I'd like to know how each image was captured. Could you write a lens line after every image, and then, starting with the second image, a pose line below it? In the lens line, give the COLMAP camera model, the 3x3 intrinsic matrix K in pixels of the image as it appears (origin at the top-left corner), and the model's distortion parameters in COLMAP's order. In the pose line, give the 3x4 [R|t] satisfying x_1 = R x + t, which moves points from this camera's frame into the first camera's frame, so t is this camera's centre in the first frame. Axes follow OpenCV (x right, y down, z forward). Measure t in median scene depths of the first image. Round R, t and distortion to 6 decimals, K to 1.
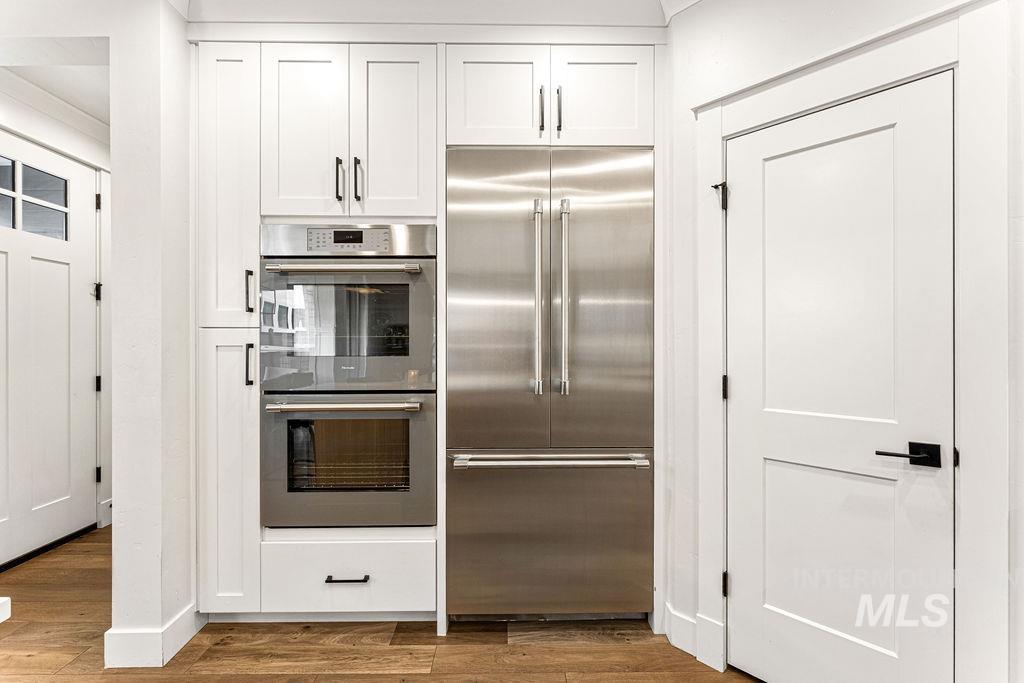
lens RADIAL K [[414.2, 0, 507.7], [0, 414.2, 348.0], [0, 0, 1]] dist [-0.000520, -0.000062]
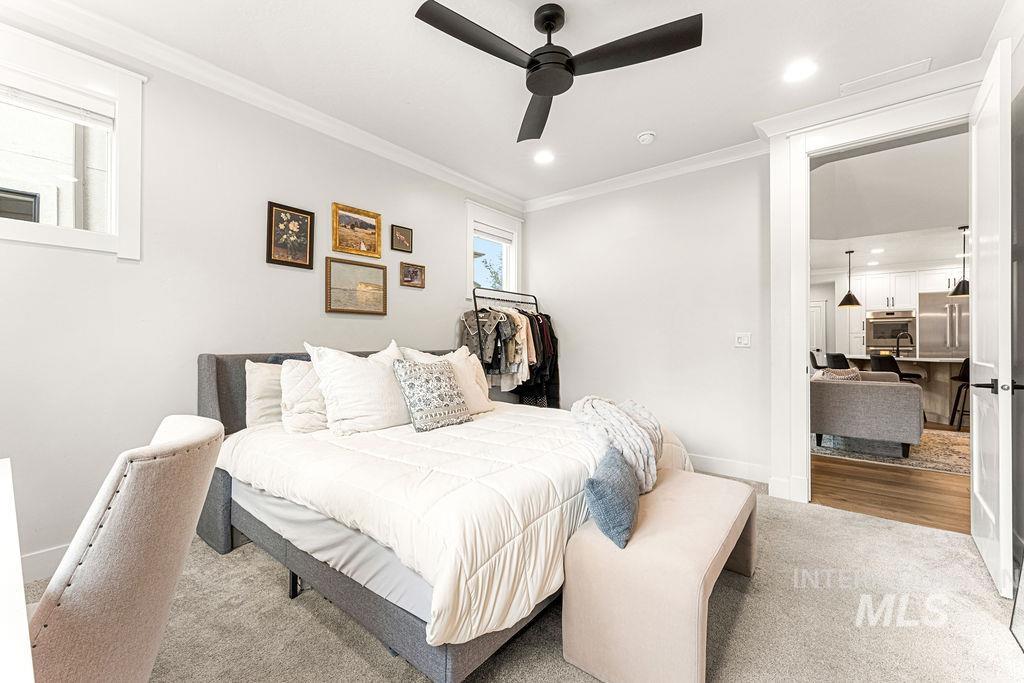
lens RADIAL K [[416.2, 0, 506.0], [0, 416.2, 342.7], [0, 0, 1]] dist [-0.001520, -0.000165]
pose [[0.767611, -0.002637, -0.640910, -0.714124], [0.000208, 0.999993, -0.003865, 0.083087], [0.640916, 0.002834, 0.767606, -5.513469]]
